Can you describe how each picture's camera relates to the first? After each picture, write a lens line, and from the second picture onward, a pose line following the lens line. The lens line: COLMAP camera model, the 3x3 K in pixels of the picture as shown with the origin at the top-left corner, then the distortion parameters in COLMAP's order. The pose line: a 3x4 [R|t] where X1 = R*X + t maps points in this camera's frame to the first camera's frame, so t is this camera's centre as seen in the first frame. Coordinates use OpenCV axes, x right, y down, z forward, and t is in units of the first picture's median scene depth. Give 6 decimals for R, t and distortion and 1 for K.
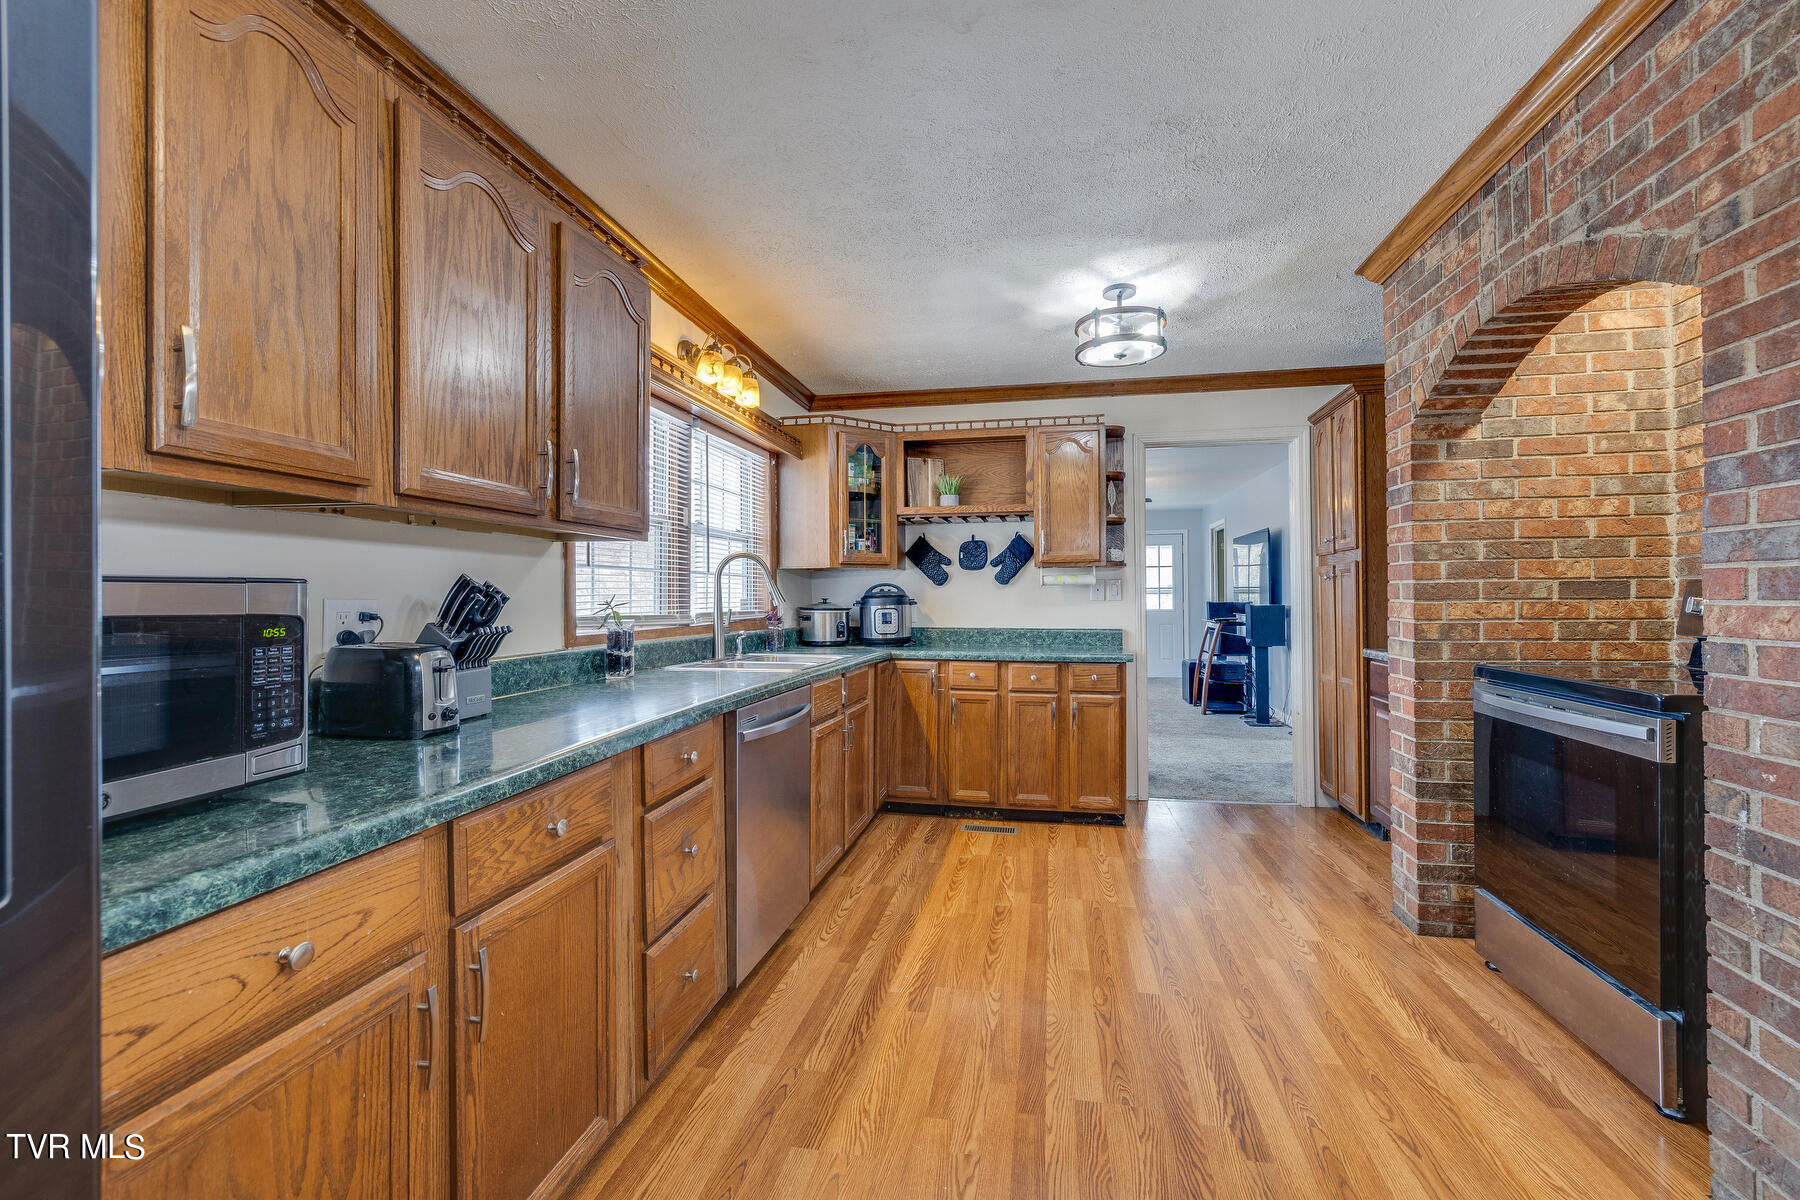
lens RADIAL K [[785.6, 0, 900.4], [0, 785.6, 593.6], [0, 0, 1]] dist [0.000881, 0.000003]
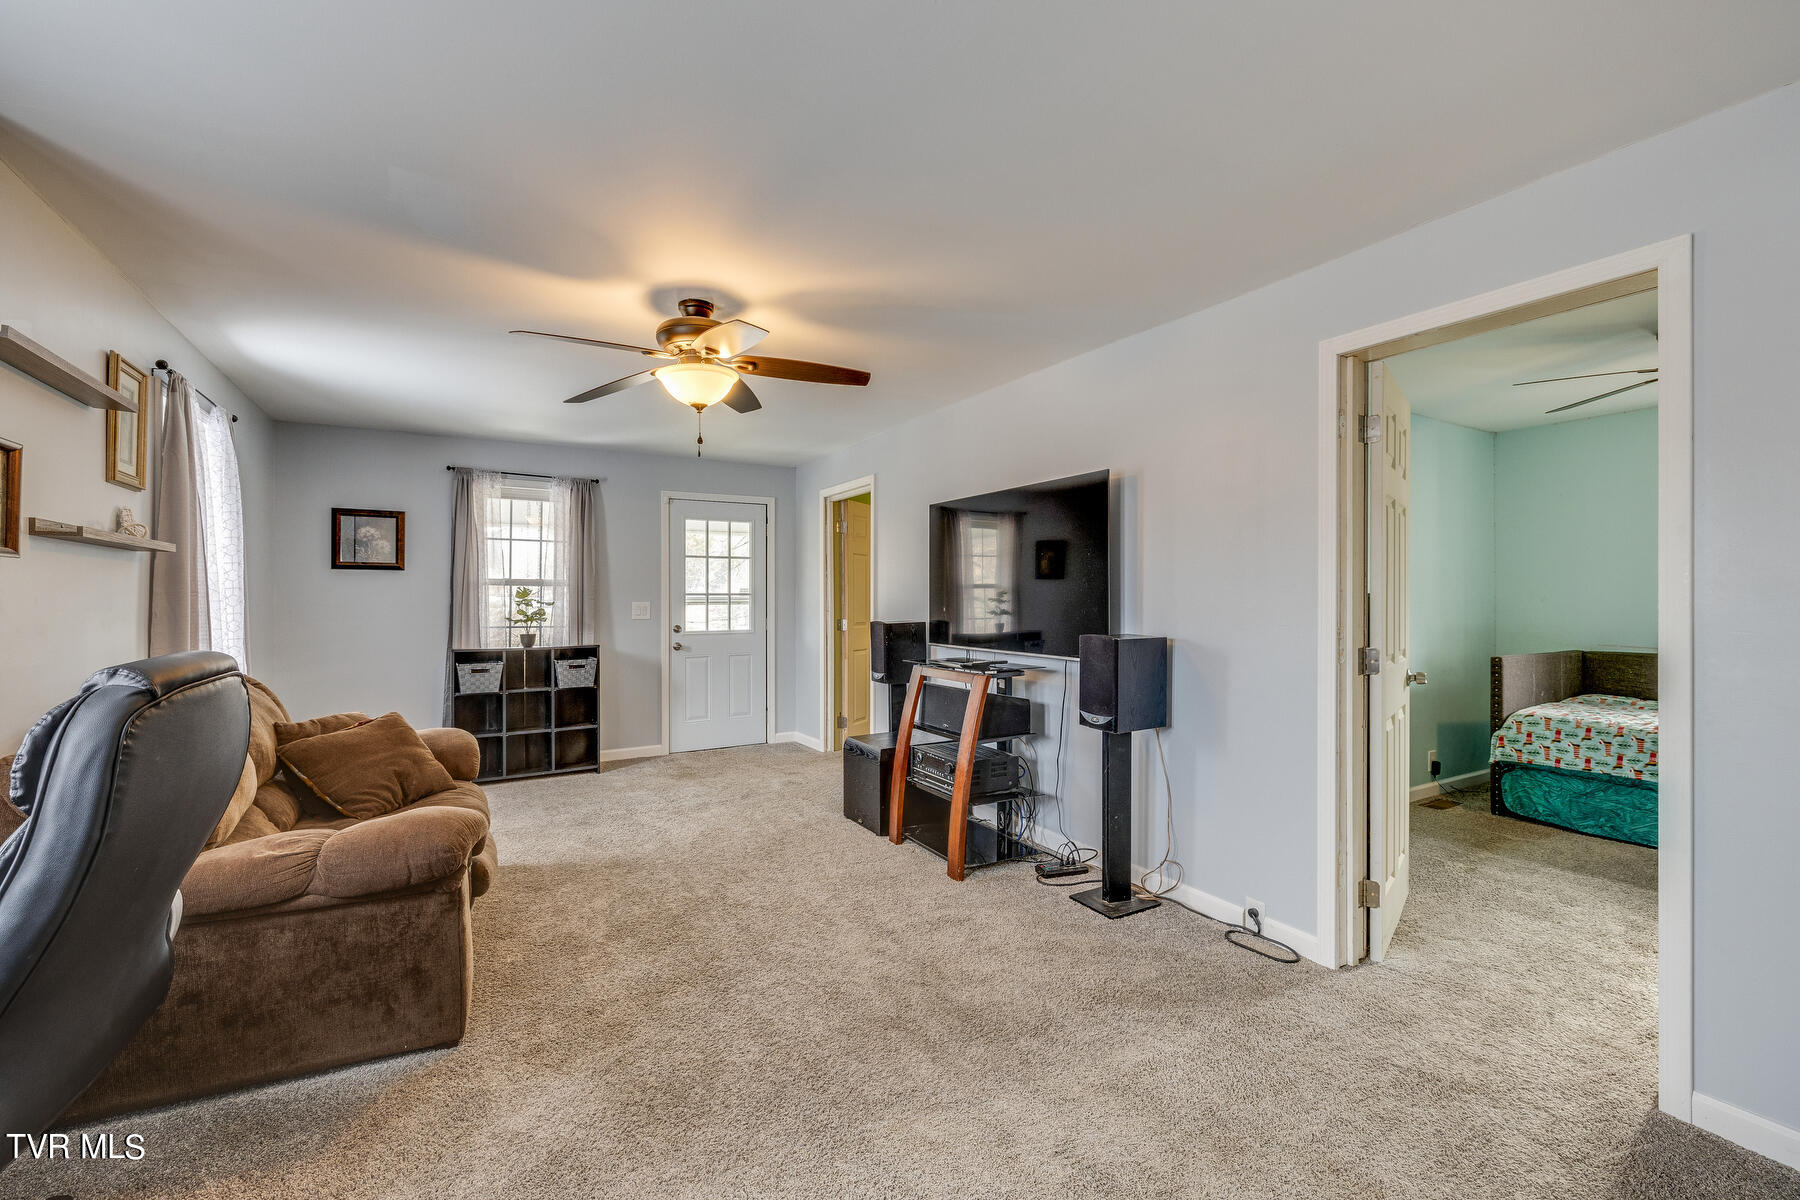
lens RADIAL K [[785.6, 0, 899.8], [0, 785.6, 598.3], [0, 0, 1]] dist [0.000881, 0.000003]
pose [[0.768396, 0.005949, 0.639947, 0.052573], [-0.006398, 0.999978, -0.001614, -0.004136], [-0.639943, -0.002854, 0.768417, 0.470095]]
